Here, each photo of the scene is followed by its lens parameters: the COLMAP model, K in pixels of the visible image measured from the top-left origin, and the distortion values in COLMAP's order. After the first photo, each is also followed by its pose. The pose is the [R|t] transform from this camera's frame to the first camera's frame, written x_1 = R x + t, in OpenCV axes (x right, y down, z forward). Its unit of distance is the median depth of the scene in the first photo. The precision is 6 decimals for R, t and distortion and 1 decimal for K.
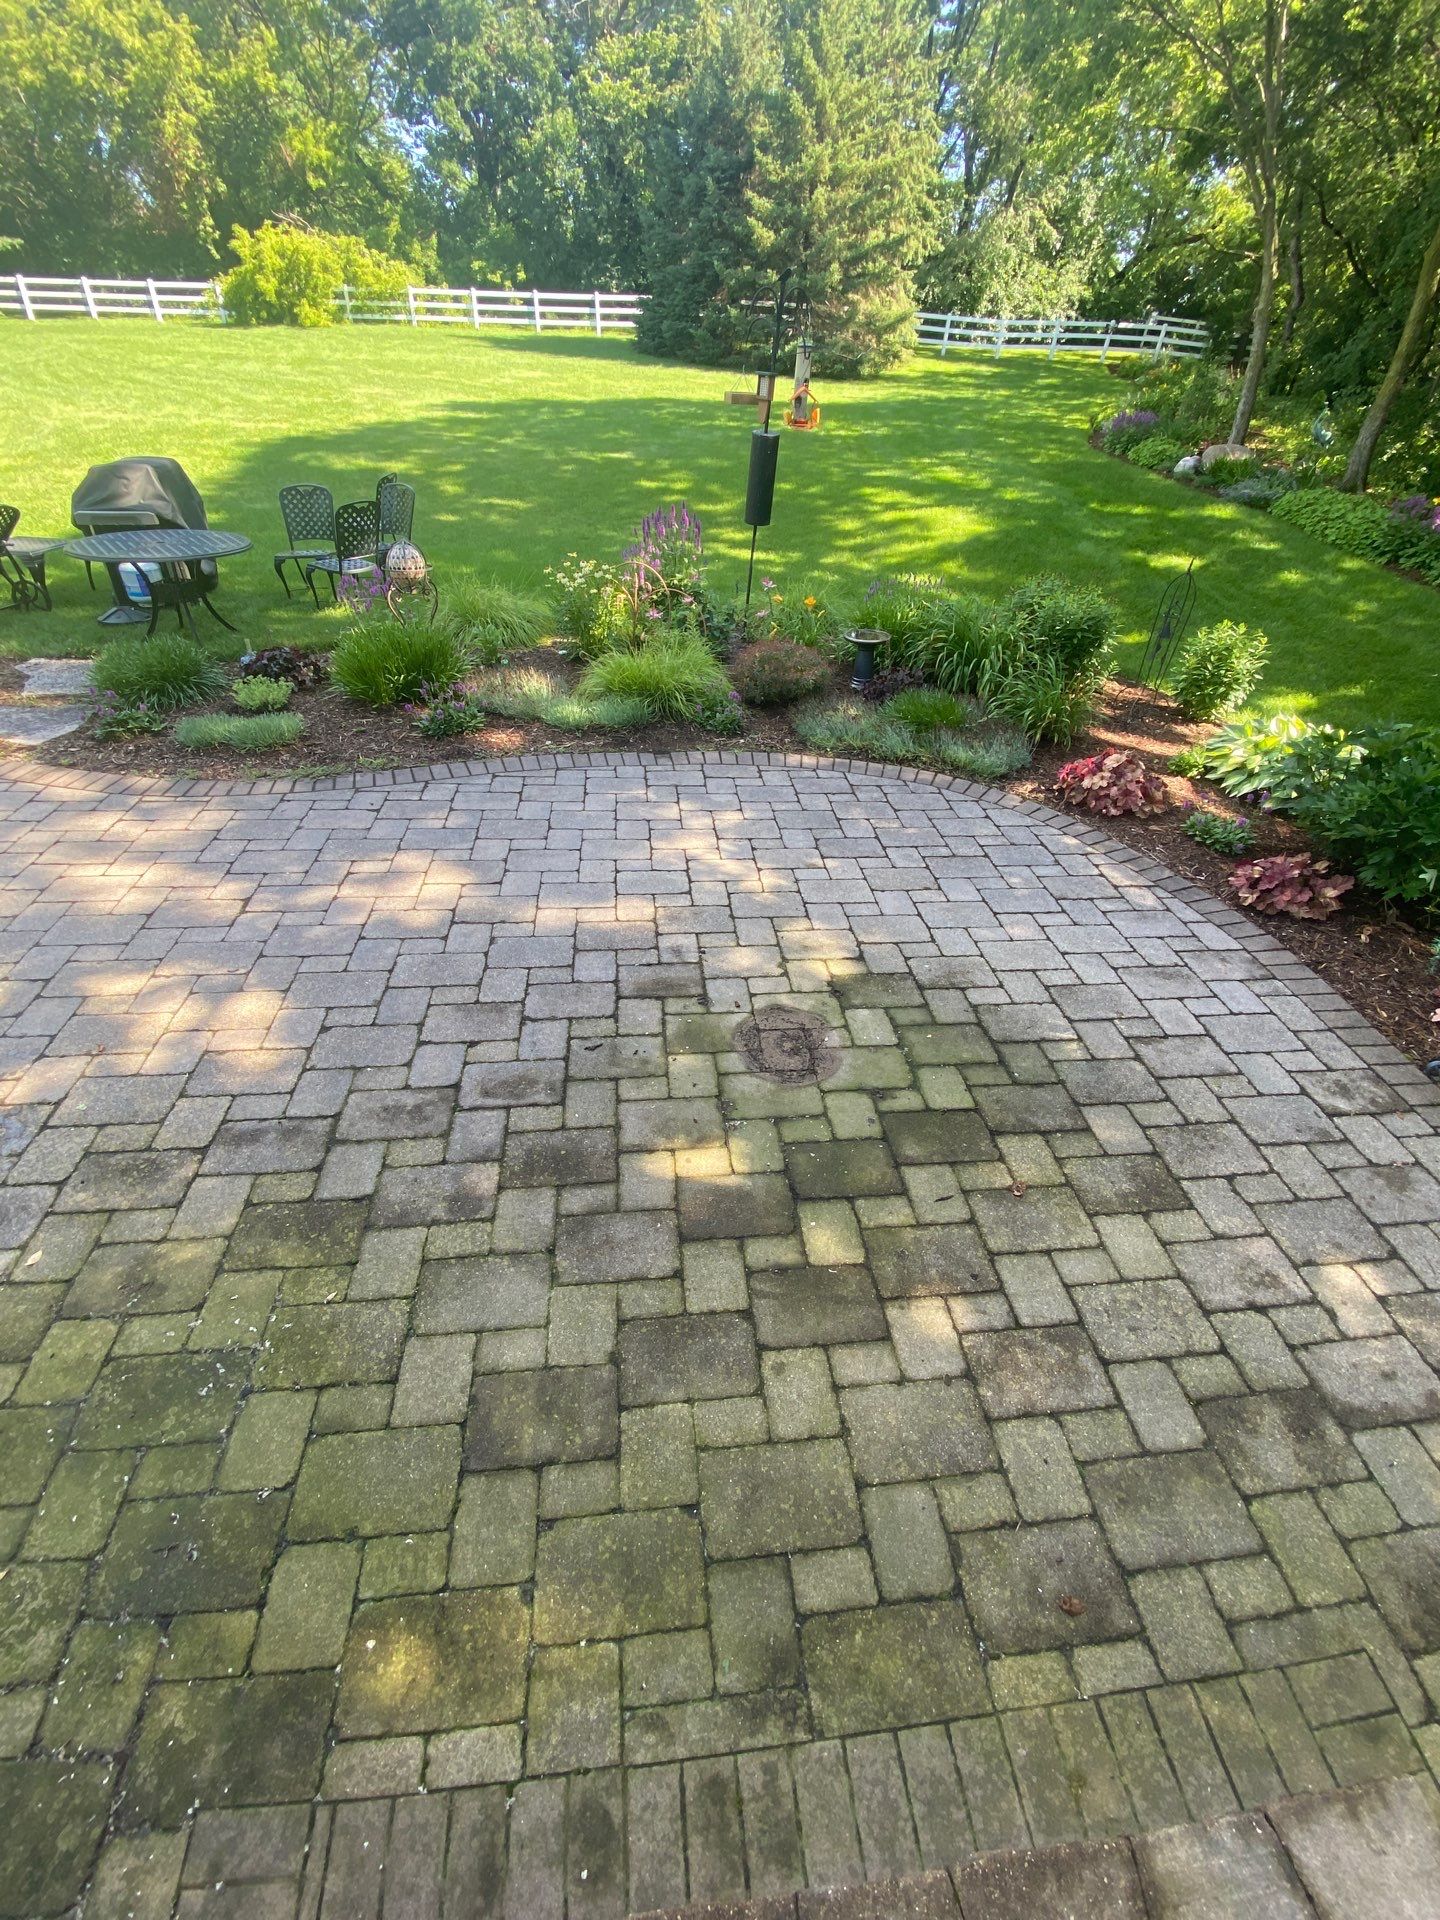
lens RADIAL K [[769.3, 0, 718.6], [0, 769.3, 961.2], [0, 0, 1]] dist [0.017978, -0.017790]
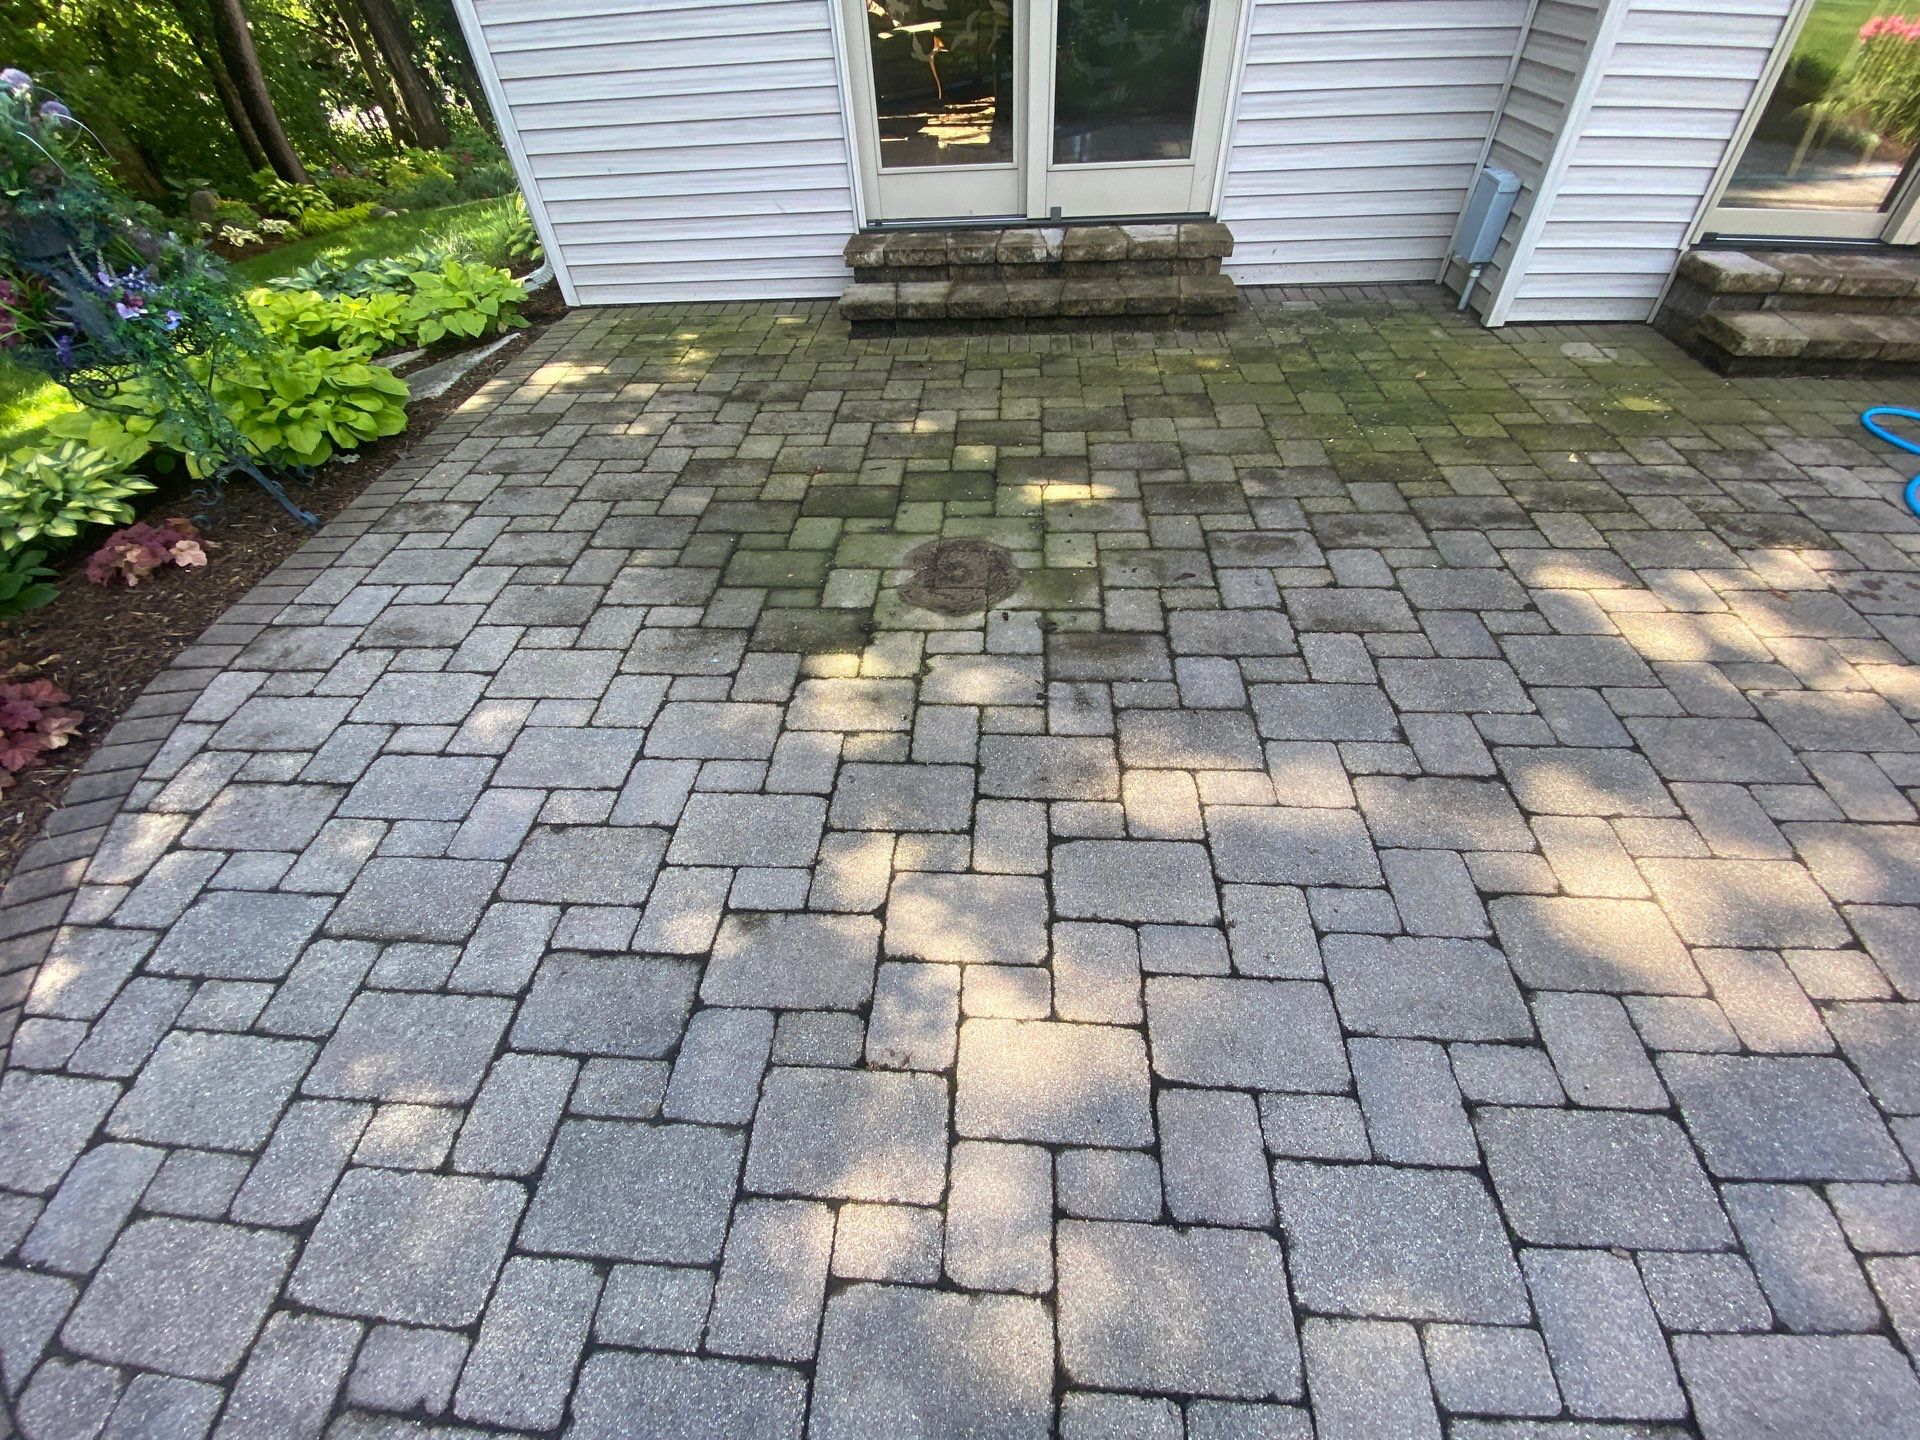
lens RADIAL K [[769.3, 0, 955.3], [0, 769.3, 725.8], [0, 0, 1]] dist [0.017978, -0.017790]
pose [[-0.984156, -0.129207, 0.121417, -0.036817], [0.109765, 0.093798, 0.989522, -0.762044], [-0.139242, 0.987171, -0.078130, 1.282181]]
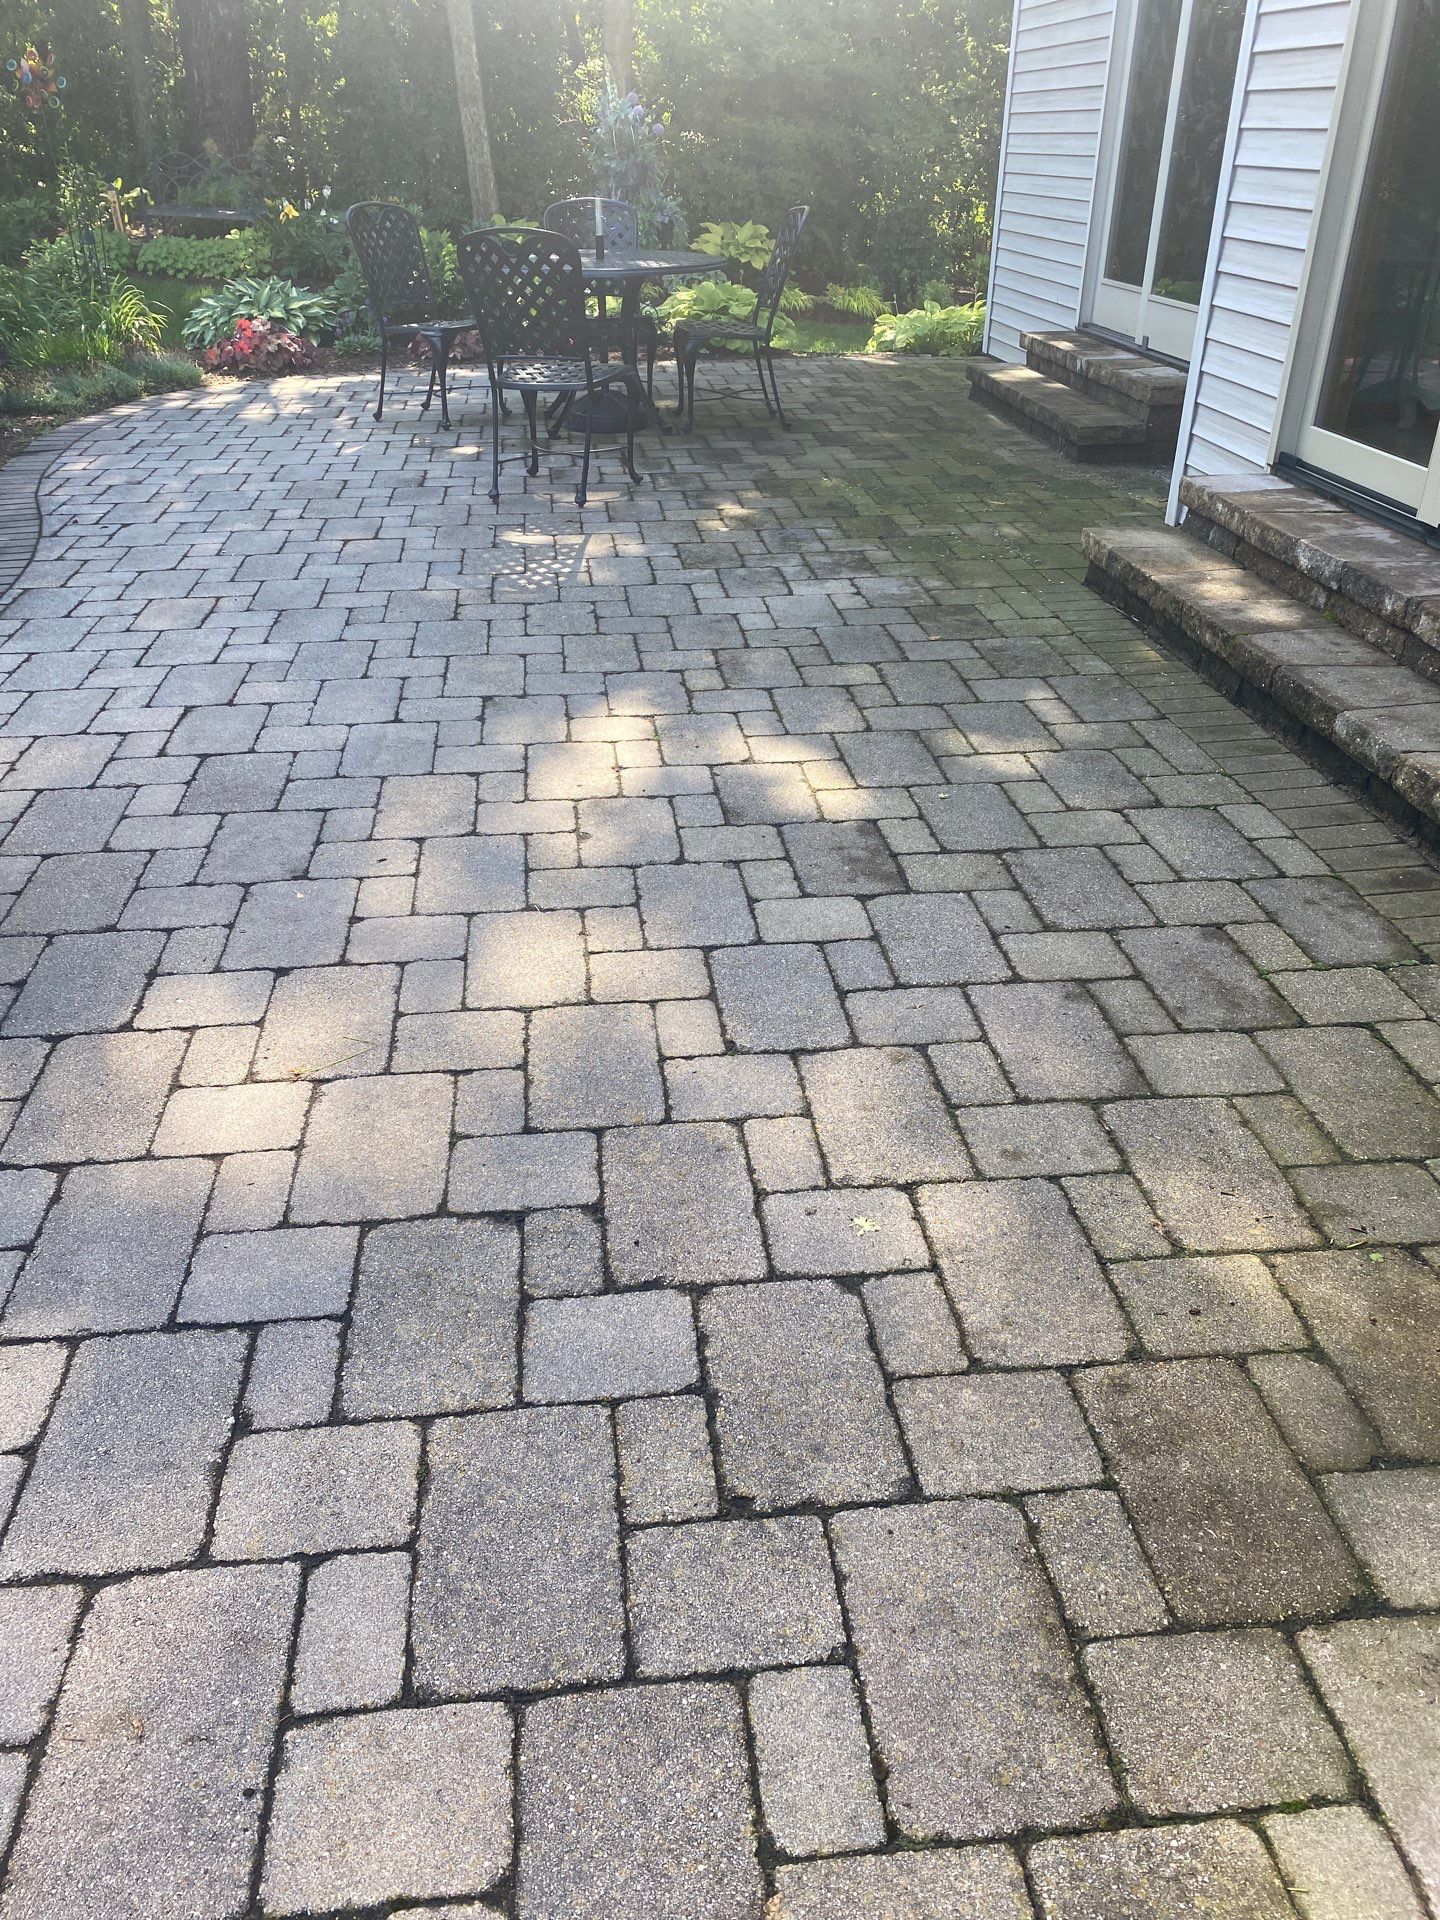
lens RADIAL K [[1467.2, 0, 708.0], [0, 1467.2, 956.1], [0, 0, 1]] dist [0.040335, -0.045753]
pose [[-0.002289, -0.531207, 0.847239, -2.662856], [0.620526, 0.663639, 0.417769, -0.250065], [-0.784183, 0.526690, 0.328109, 0.521893]]
